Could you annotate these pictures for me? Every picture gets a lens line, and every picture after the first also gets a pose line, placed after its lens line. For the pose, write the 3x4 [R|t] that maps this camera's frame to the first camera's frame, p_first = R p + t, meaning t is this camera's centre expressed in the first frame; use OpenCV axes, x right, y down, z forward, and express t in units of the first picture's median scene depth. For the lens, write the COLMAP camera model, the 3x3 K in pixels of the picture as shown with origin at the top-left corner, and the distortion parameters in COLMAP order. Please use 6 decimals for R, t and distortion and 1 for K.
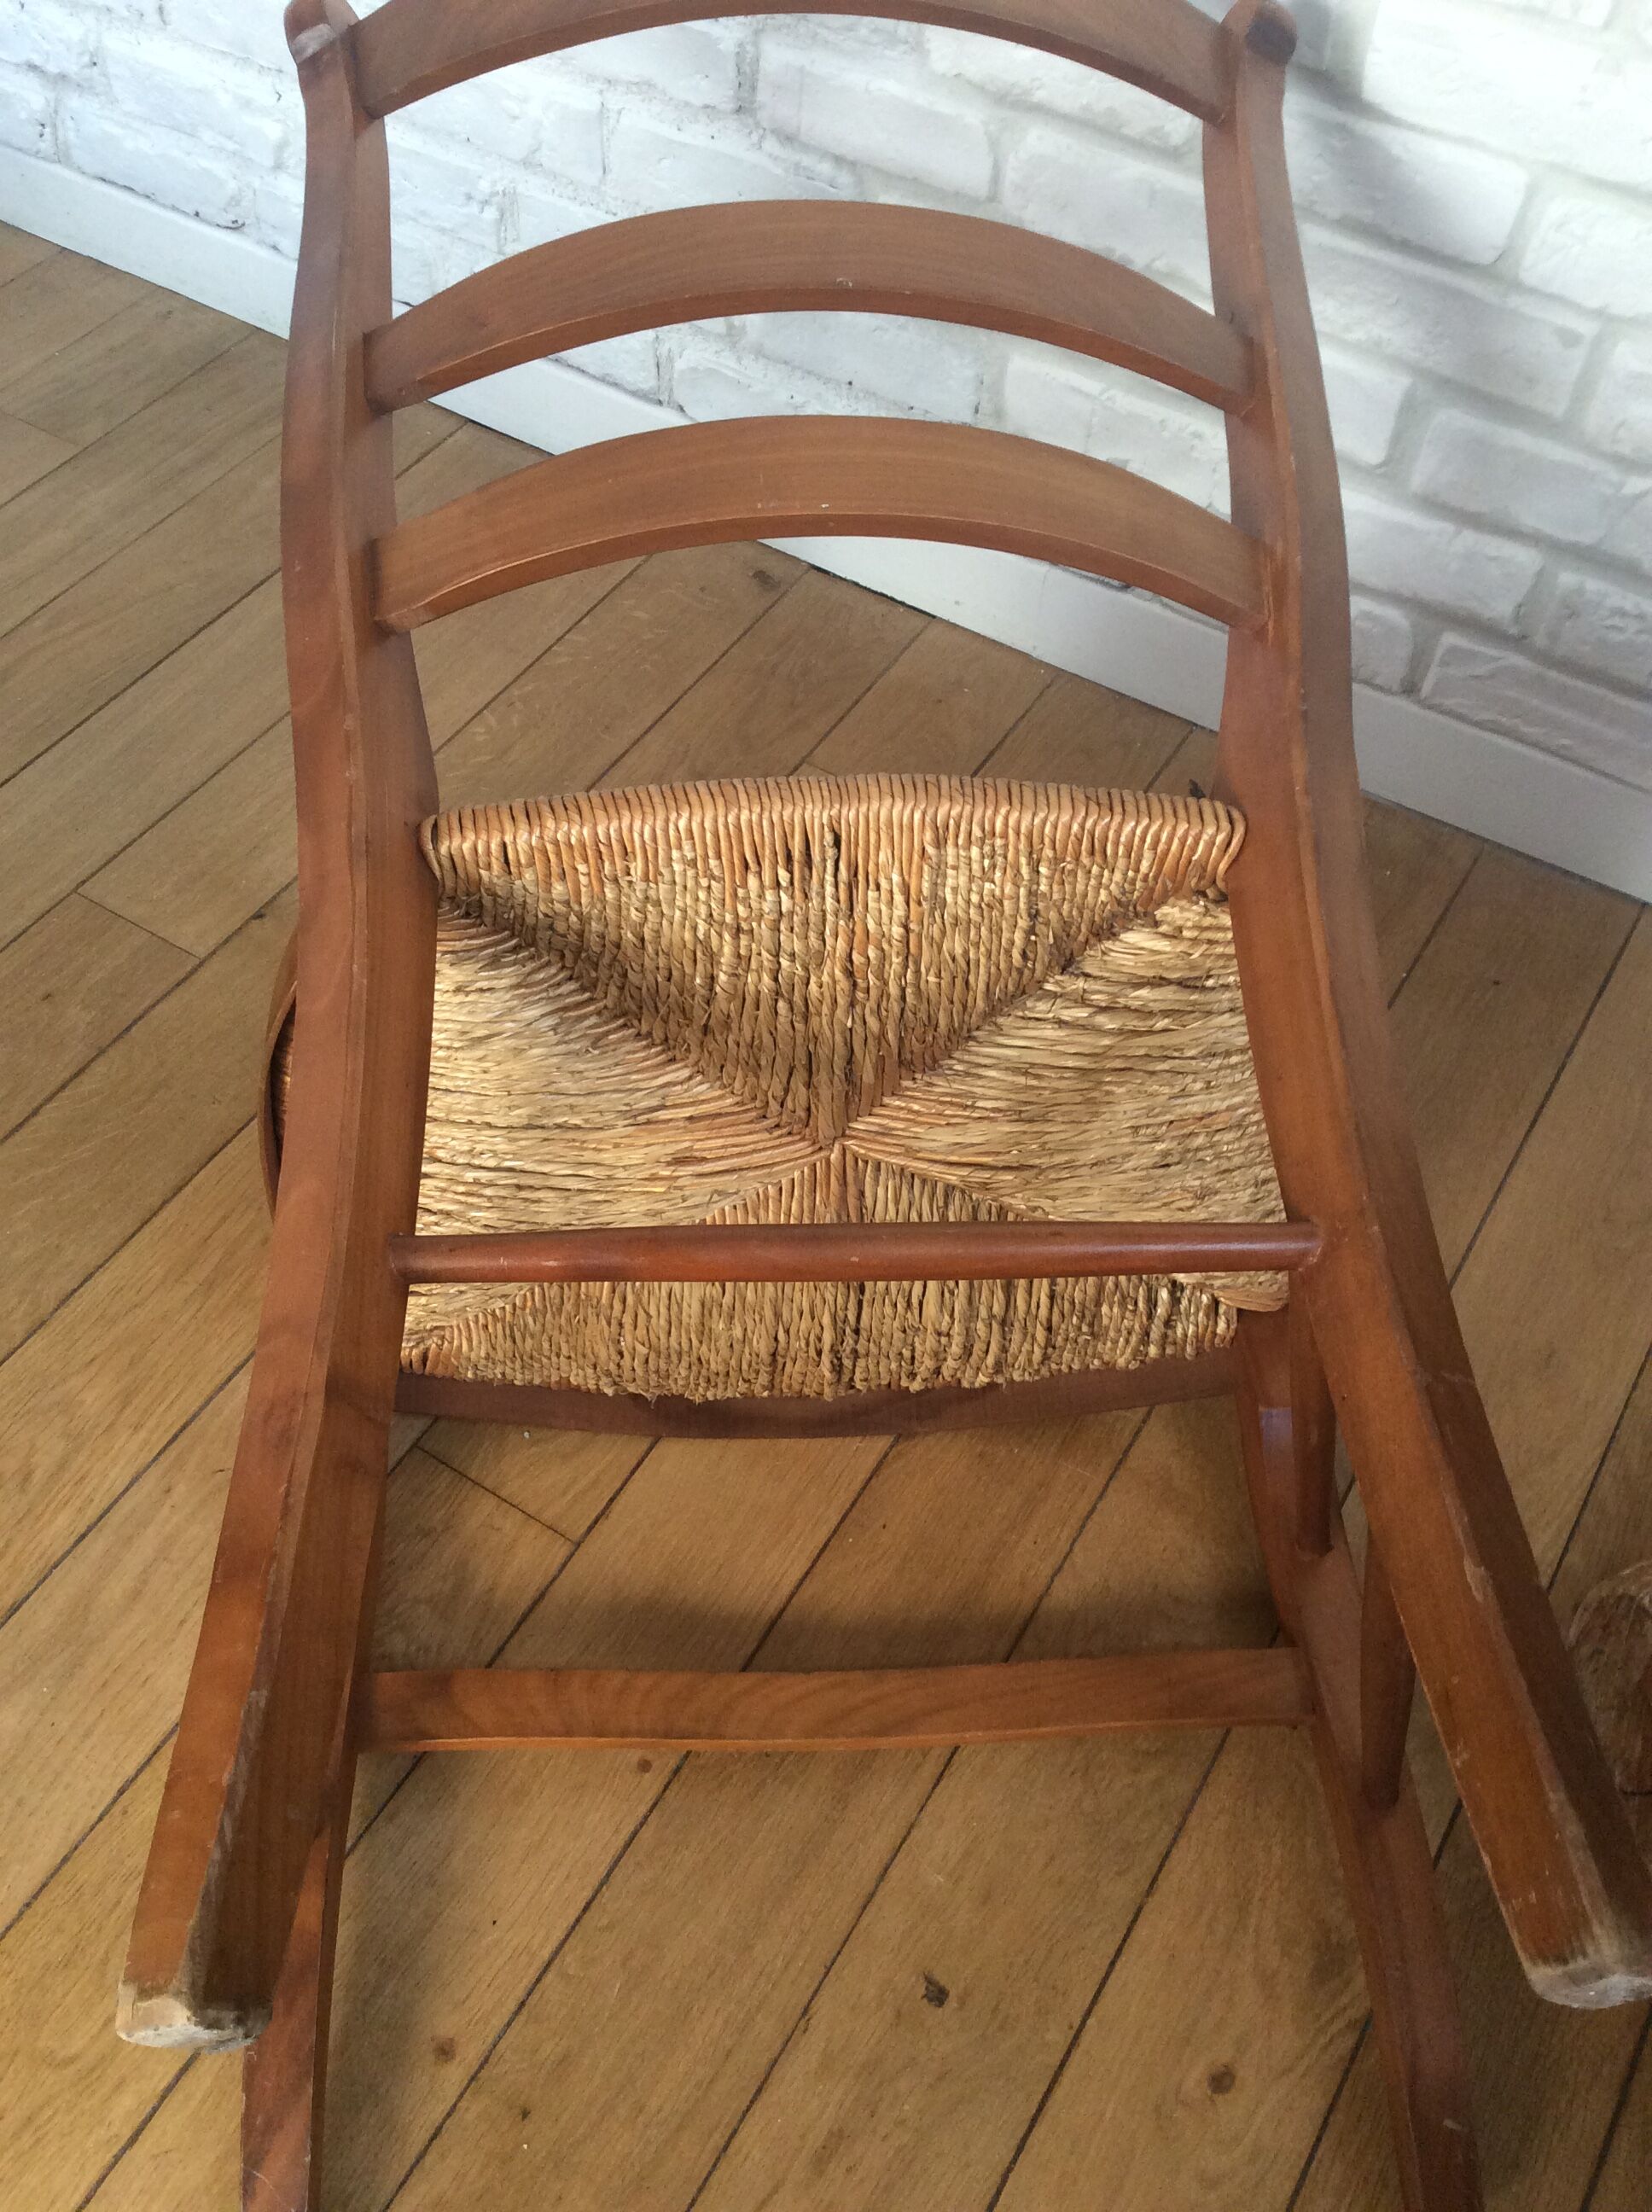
lens RADIAL K [[2029.4, 0, 817.6], [0, 2029.4, 1115.1], [0, 0, 1]] dist [0.103187, -0.164053]
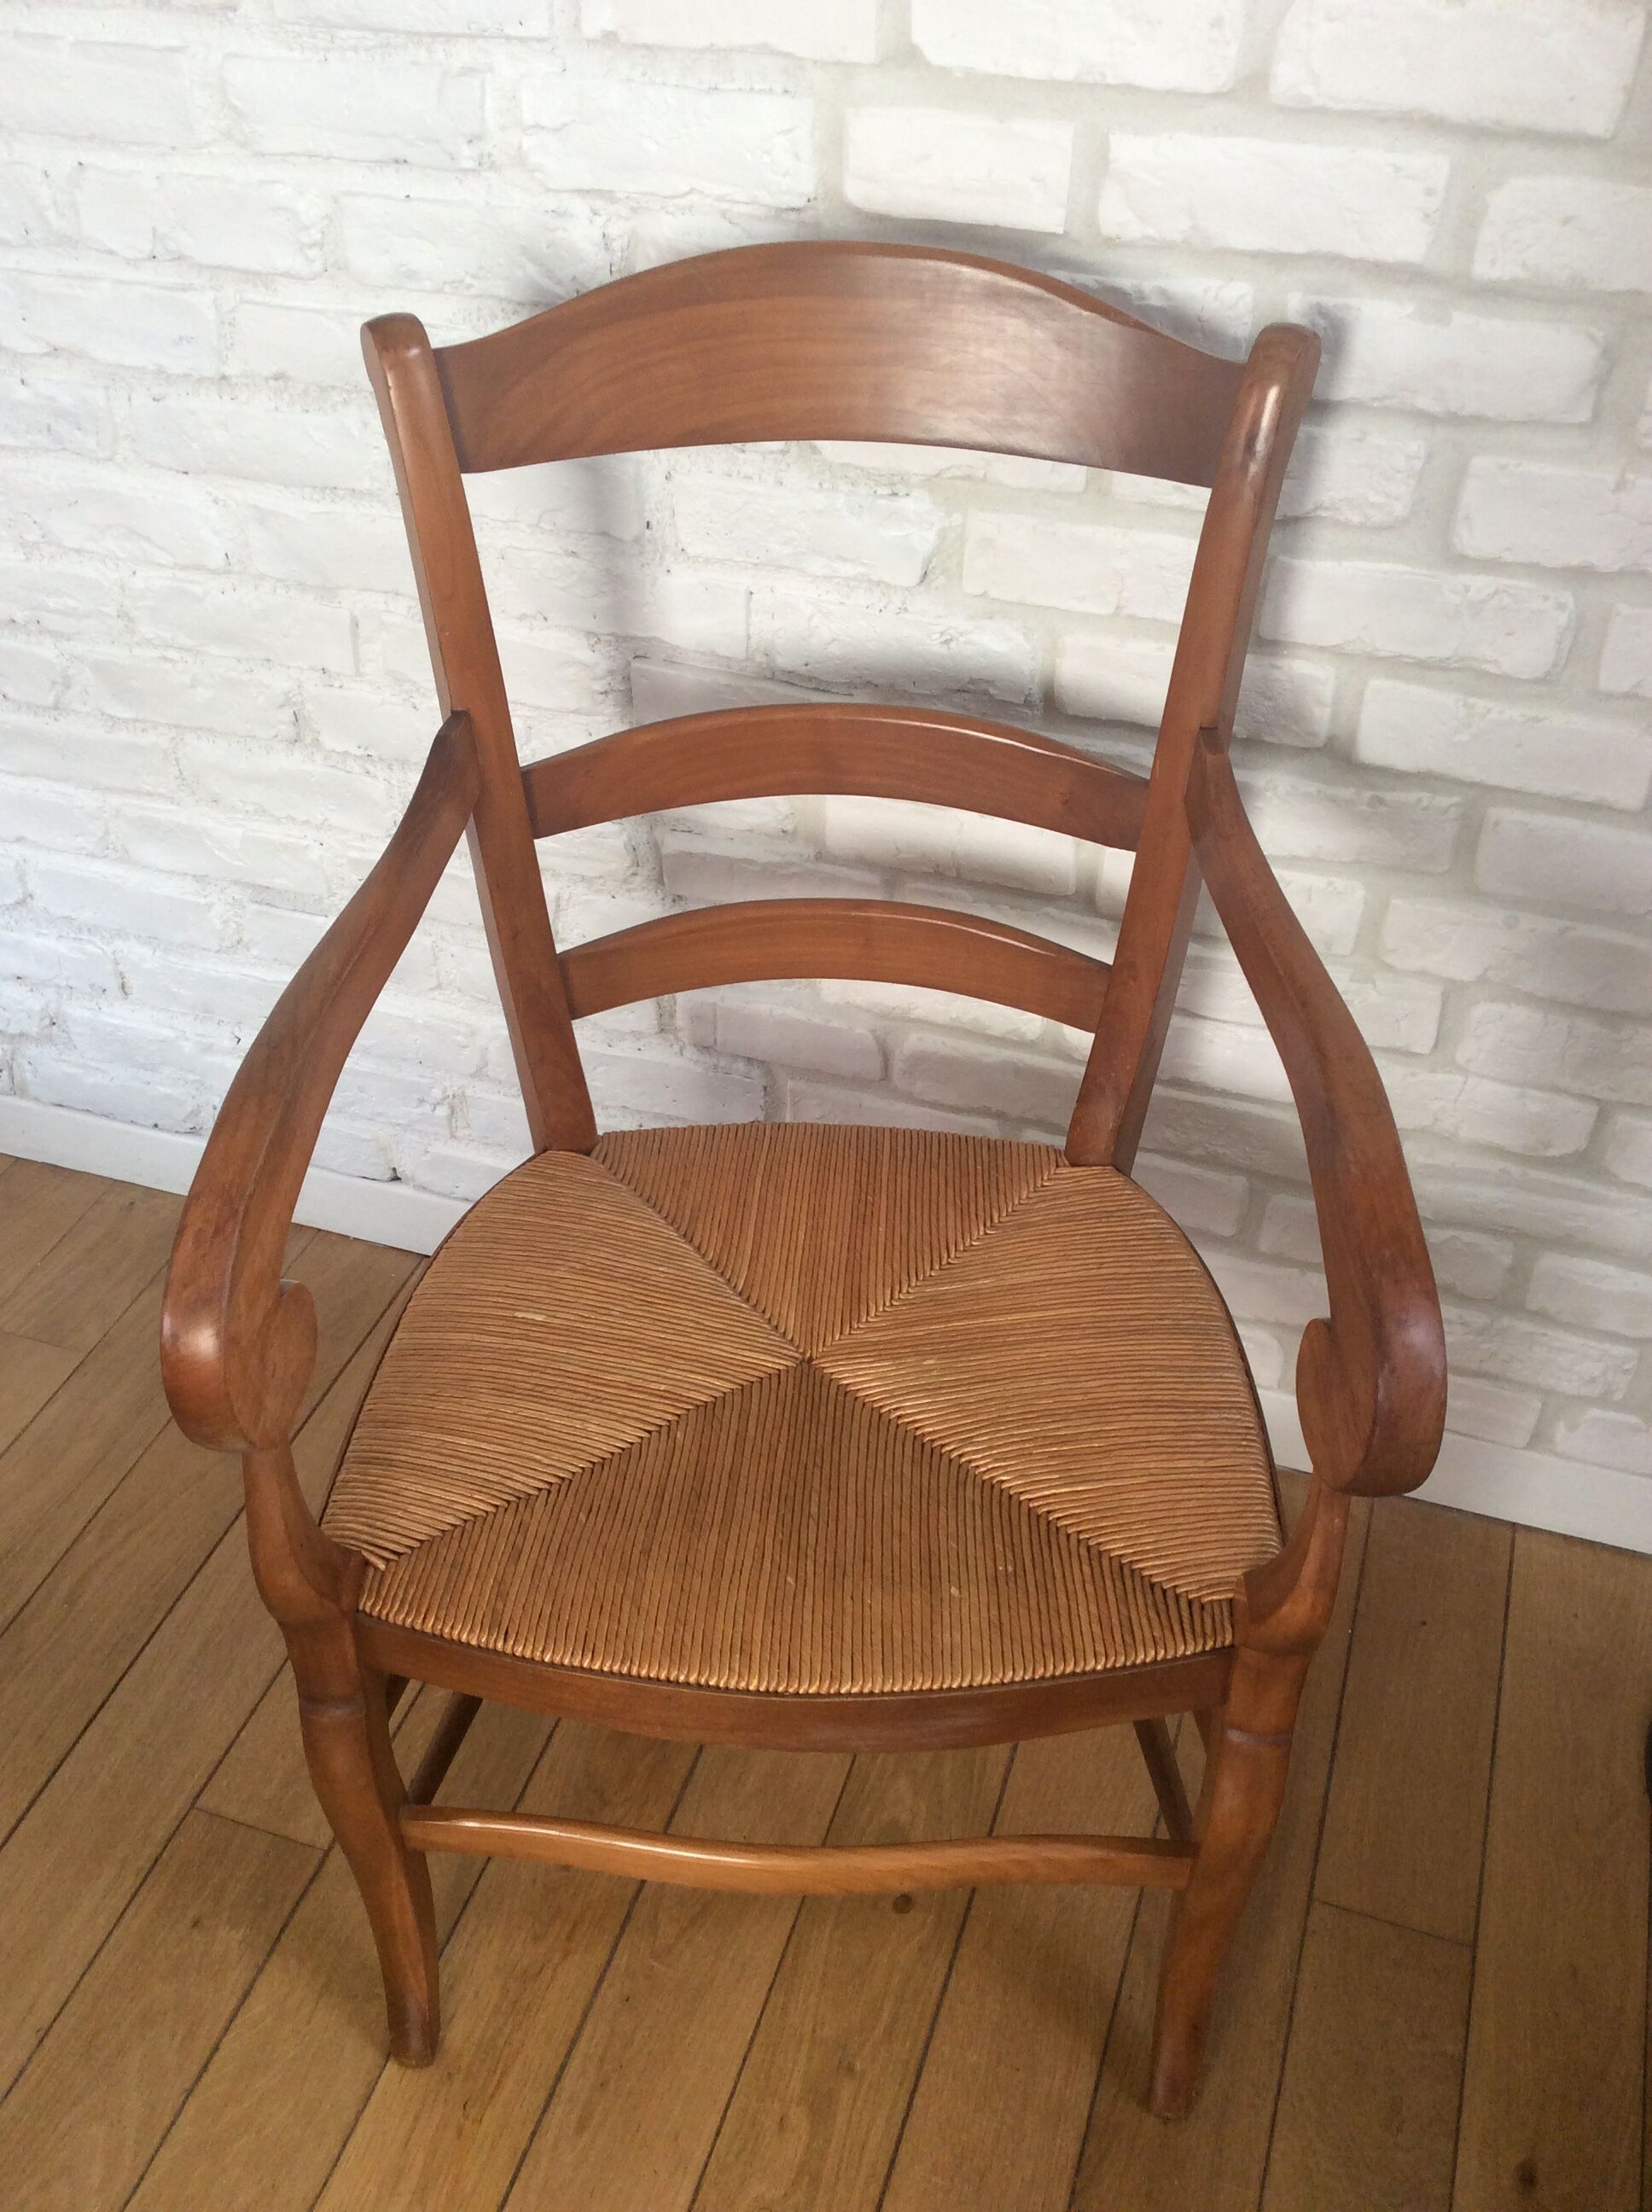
lens RADIAL K [[2029.4, 0, 817.6], [0, 2029.4, 1115.1], [0, 0, 1]] dist [0.103187, -0.164053]
pose [[0.974620, -0.171119, 0.144339, -0.113292], [0.198293, 0.959133, -0.201849, -0.150160], [-0.103900, 0.225348, 0.968722, -0.156097]]
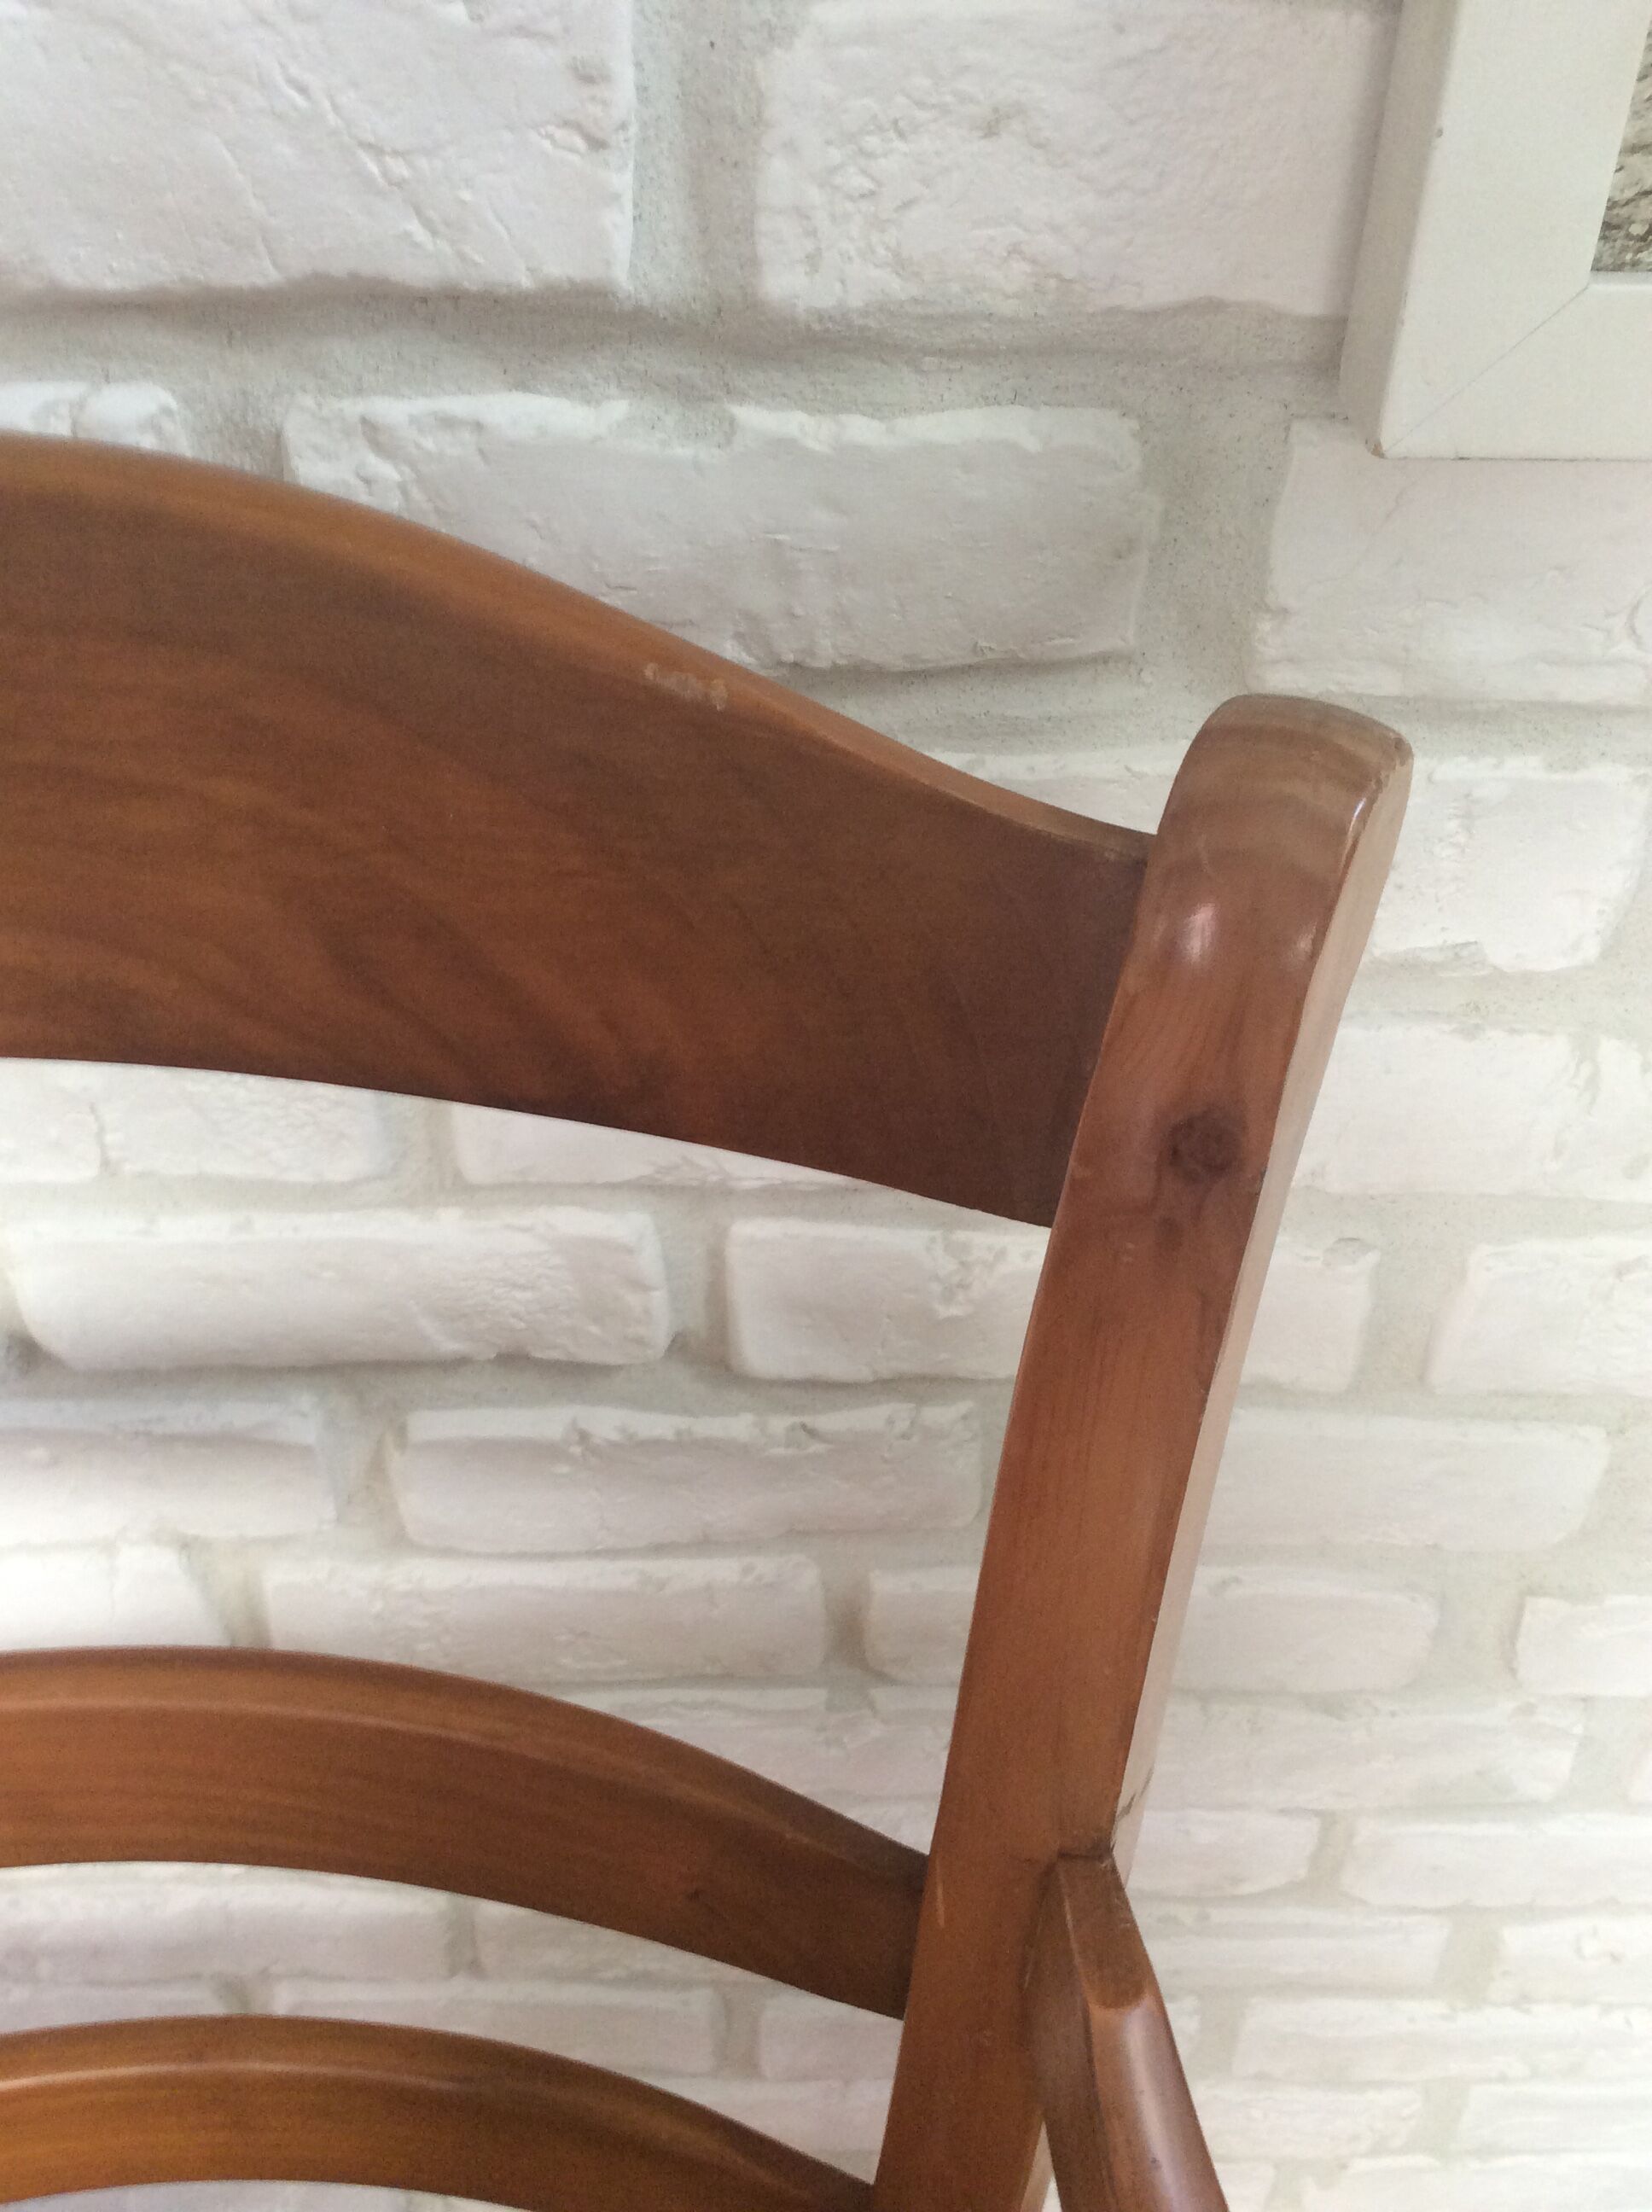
lens RADIAL K [[2029.4, 0, 817.6], [0, 2029.4, 1115.1], [0, 0, 1]] dist [0.103187, -0.164053]
pose [[0.850108, -0.369235, 0.375475, 0.133541], [0.435745, 0.893588, -0.107828, -0.407561], [-0.295706, 0.255277, 0.920539, 0.235723]]
